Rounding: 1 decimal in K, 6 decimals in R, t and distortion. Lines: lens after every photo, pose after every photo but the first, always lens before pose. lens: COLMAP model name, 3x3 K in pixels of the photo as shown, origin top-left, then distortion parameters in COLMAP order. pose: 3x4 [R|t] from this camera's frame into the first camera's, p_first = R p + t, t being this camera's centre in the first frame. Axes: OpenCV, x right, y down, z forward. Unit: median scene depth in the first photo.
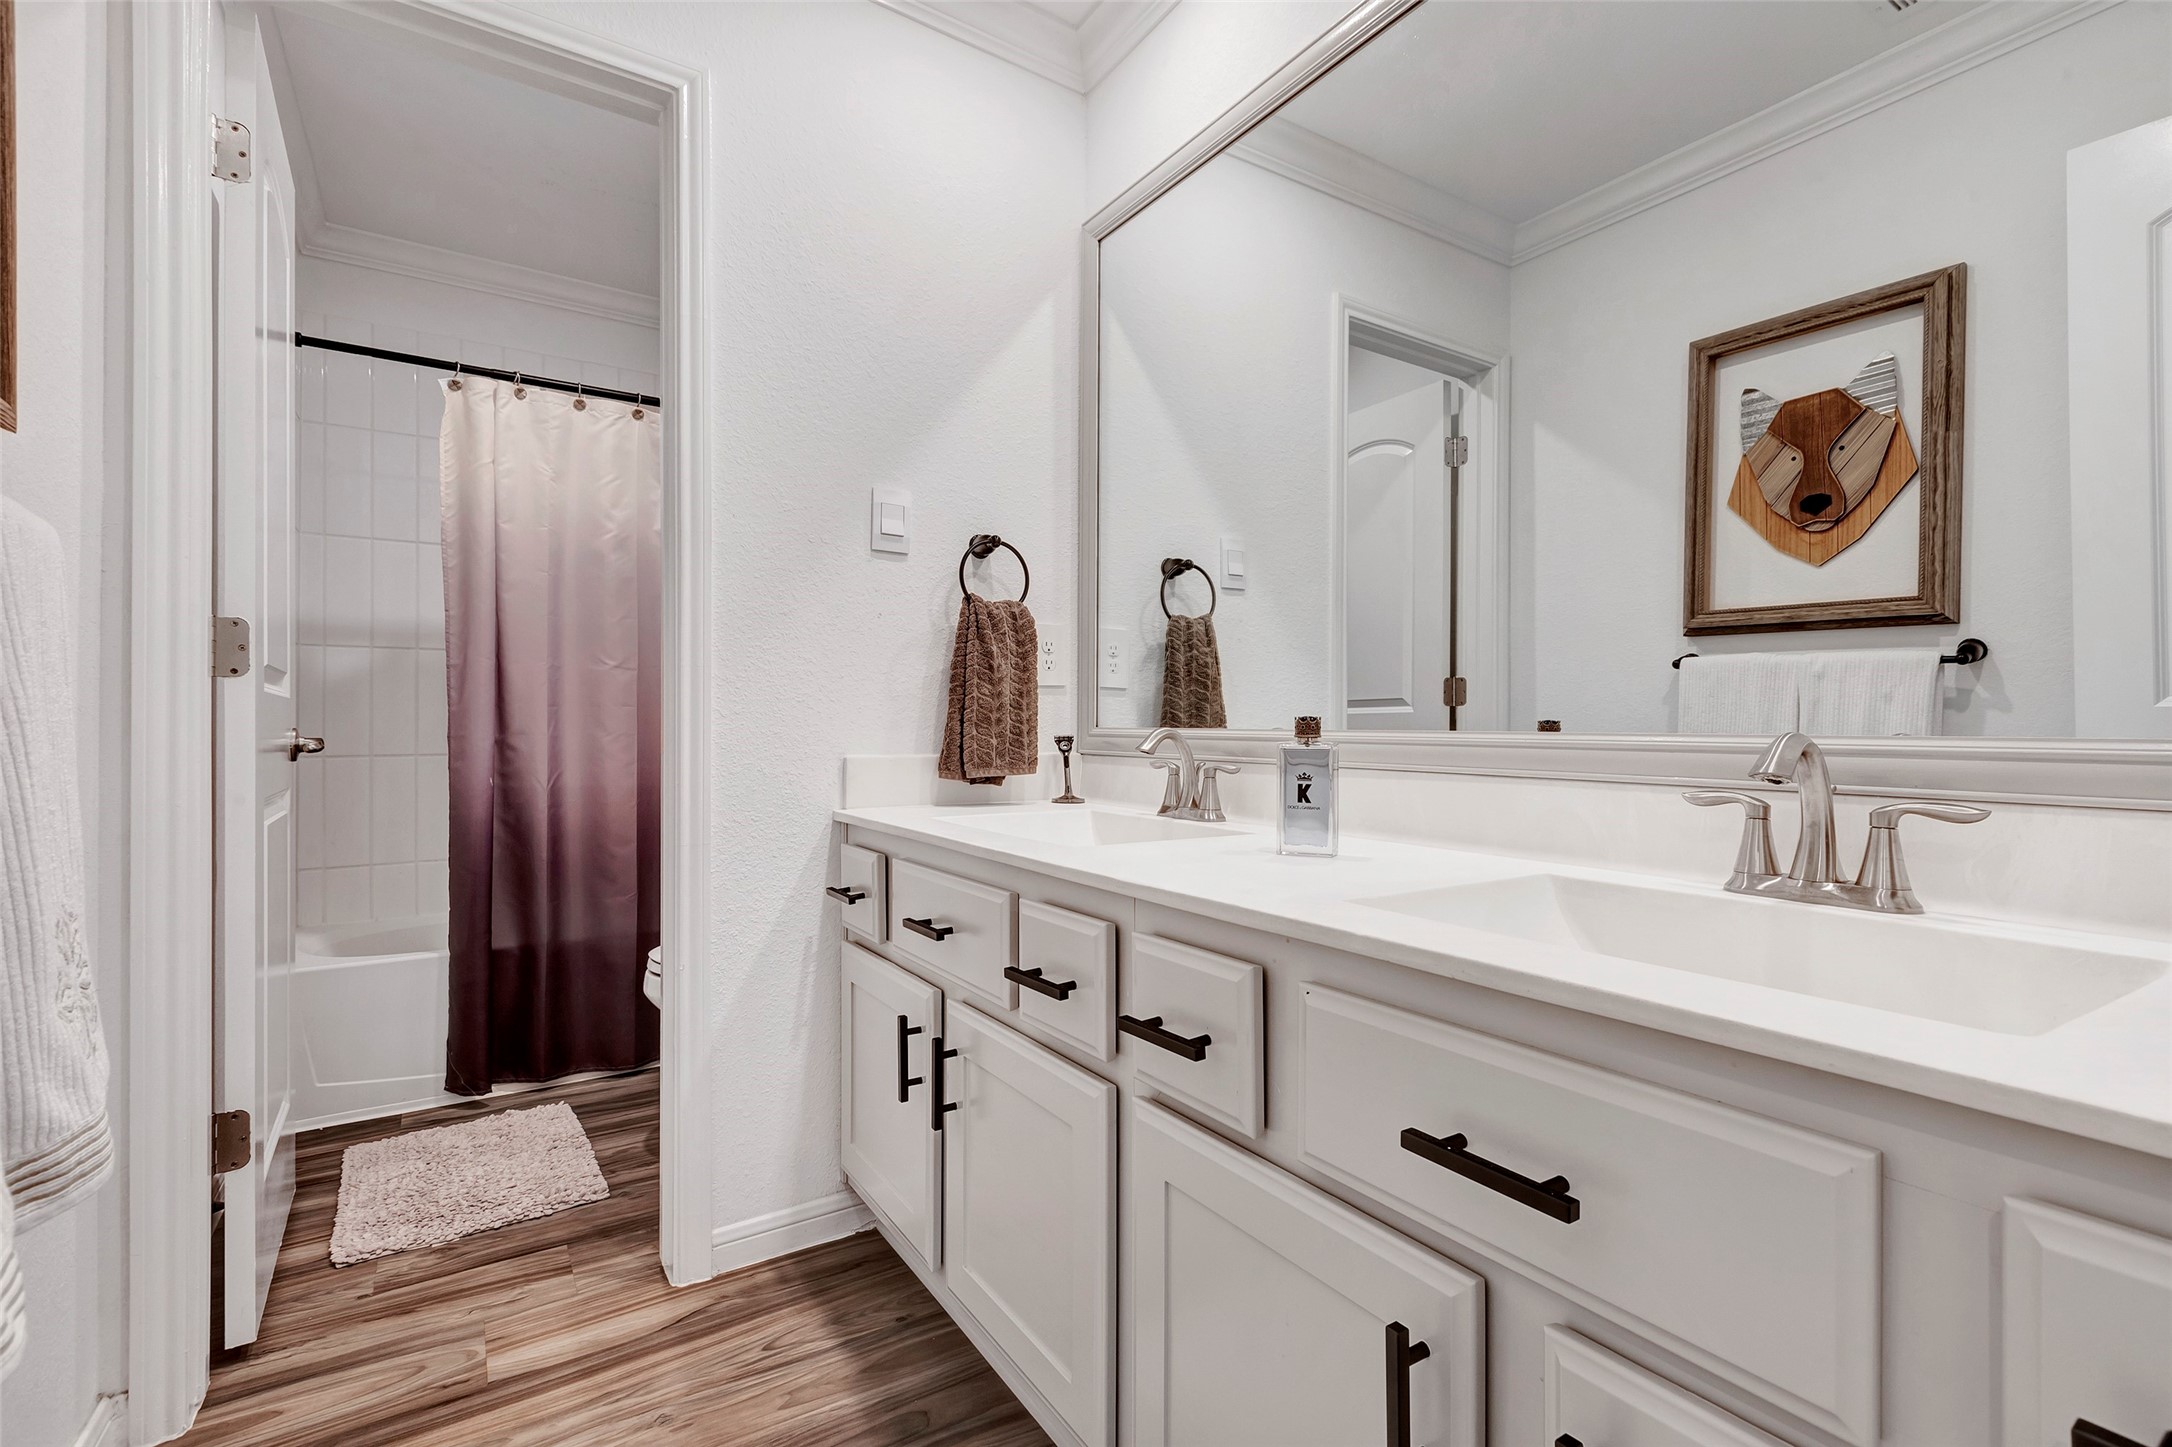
lens RADIAL K [[987.6, 0, 1089.3], [0, 987.6, 729.7], [0, 0, 1]] dist [0.004951, -0.002451]
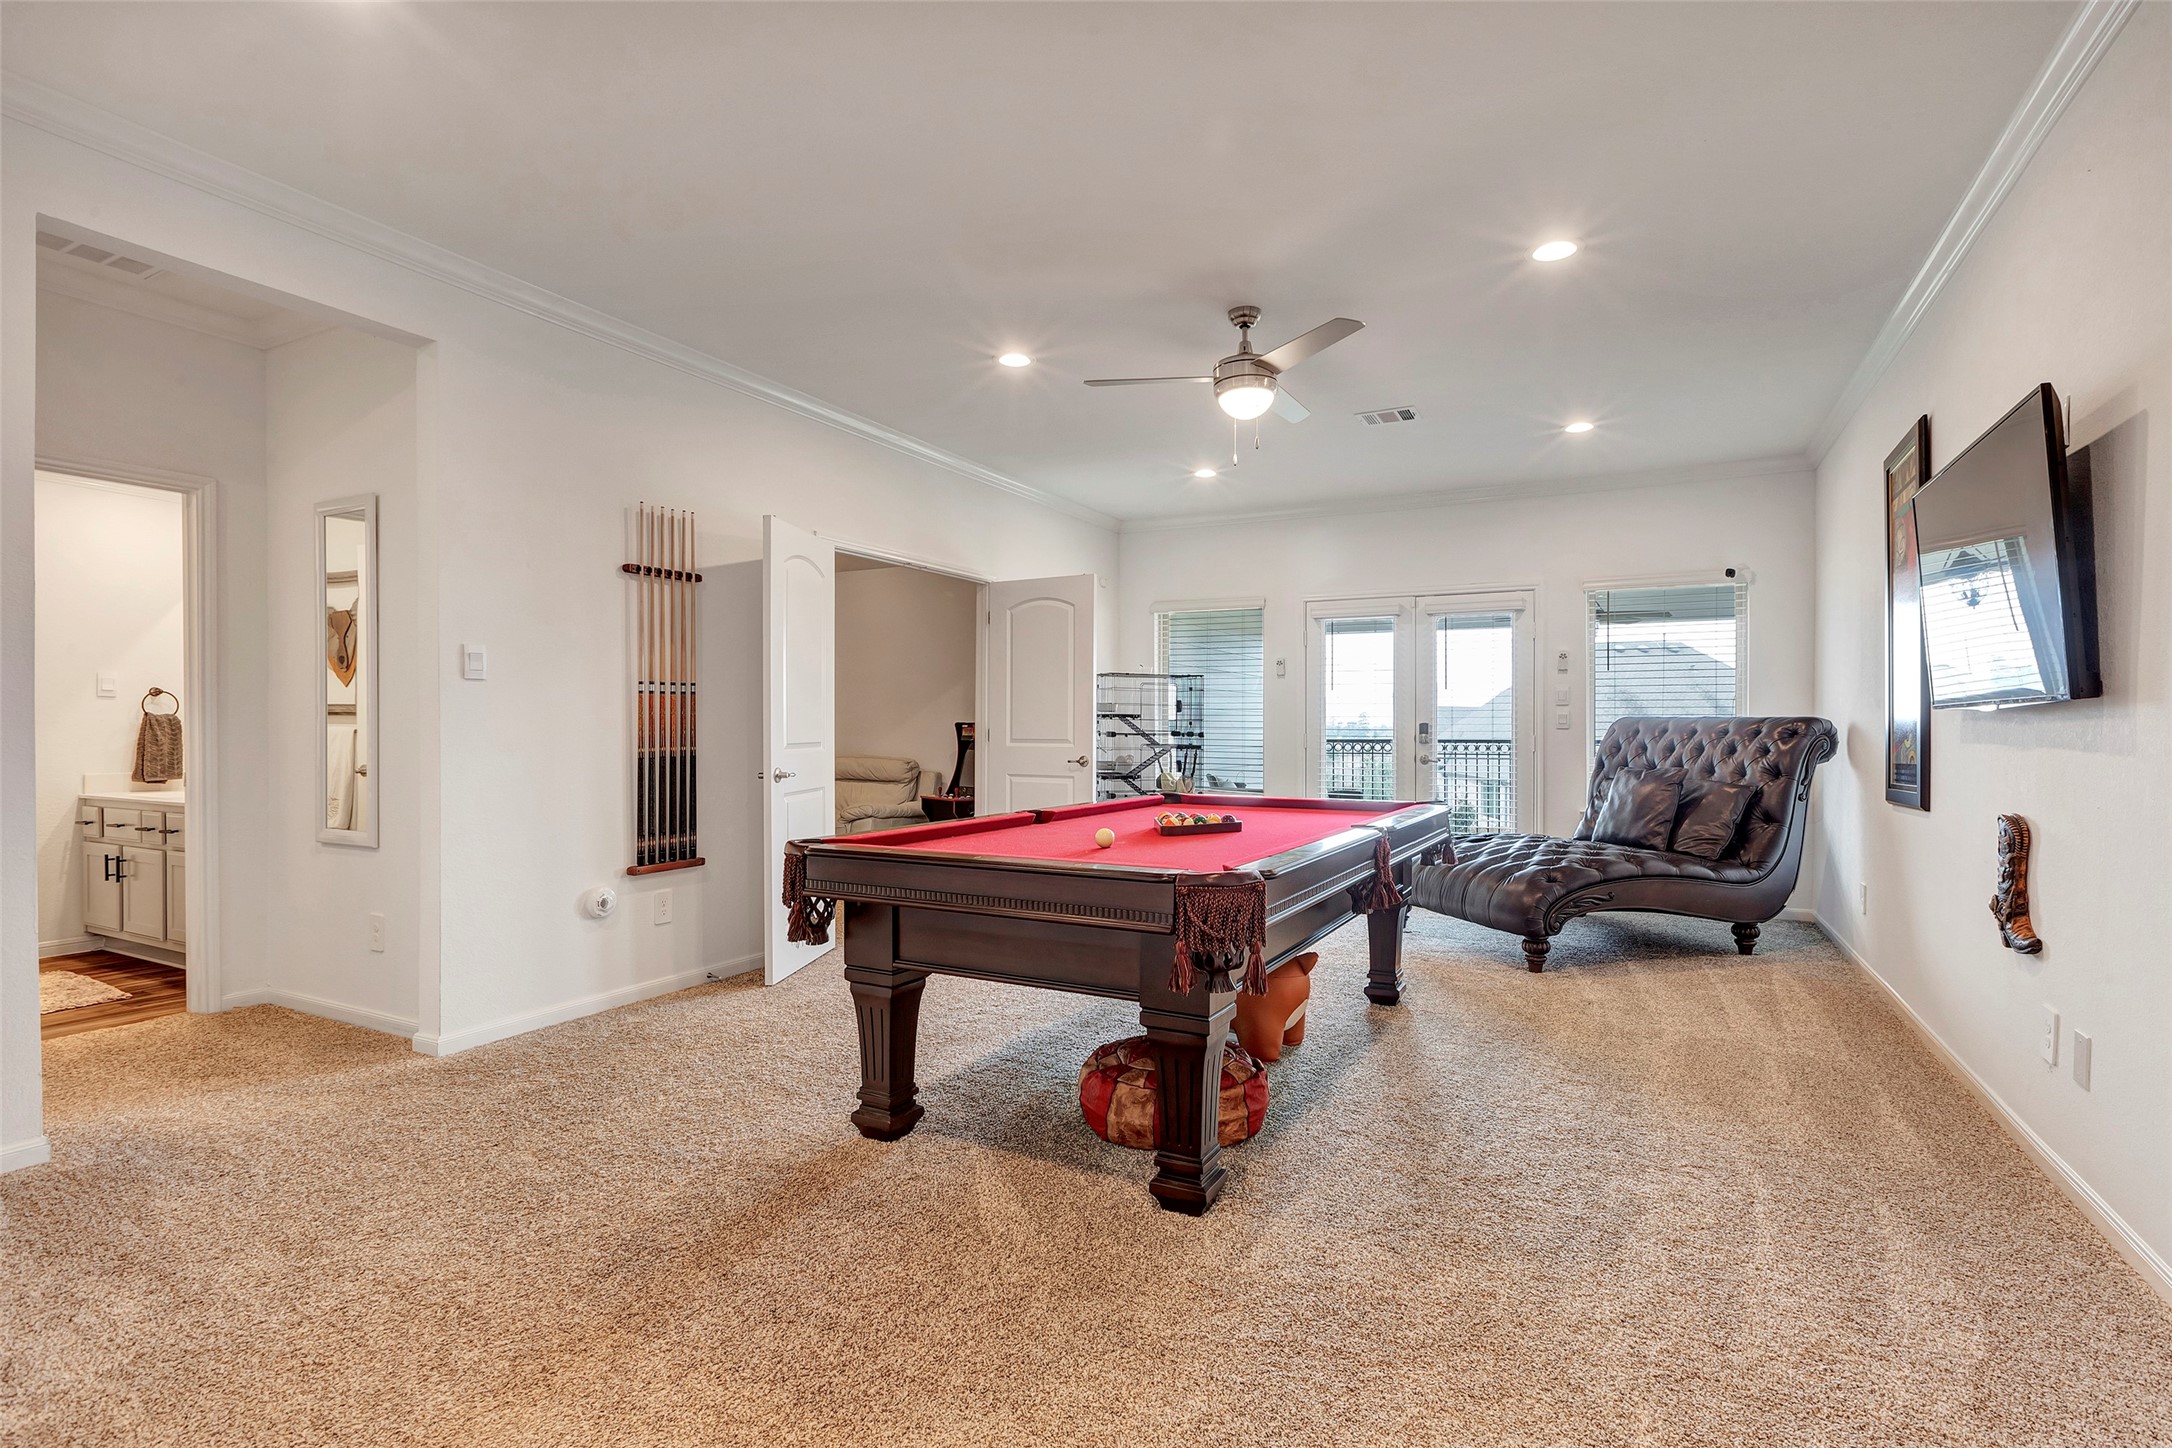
lens RADIAL K [[1040.6, 0, 1080.5], [0, 1040.6, 737.1], [0, 0, 1]] dist [-0.001939, 0.000059]
pose [[0.878478, -0.002033, 0.477779, 0.739638], [0.002836, 0.999996, -0.000959, -0.058421], [-0.477775, 0.002198, 0.878480, -2.623423]]
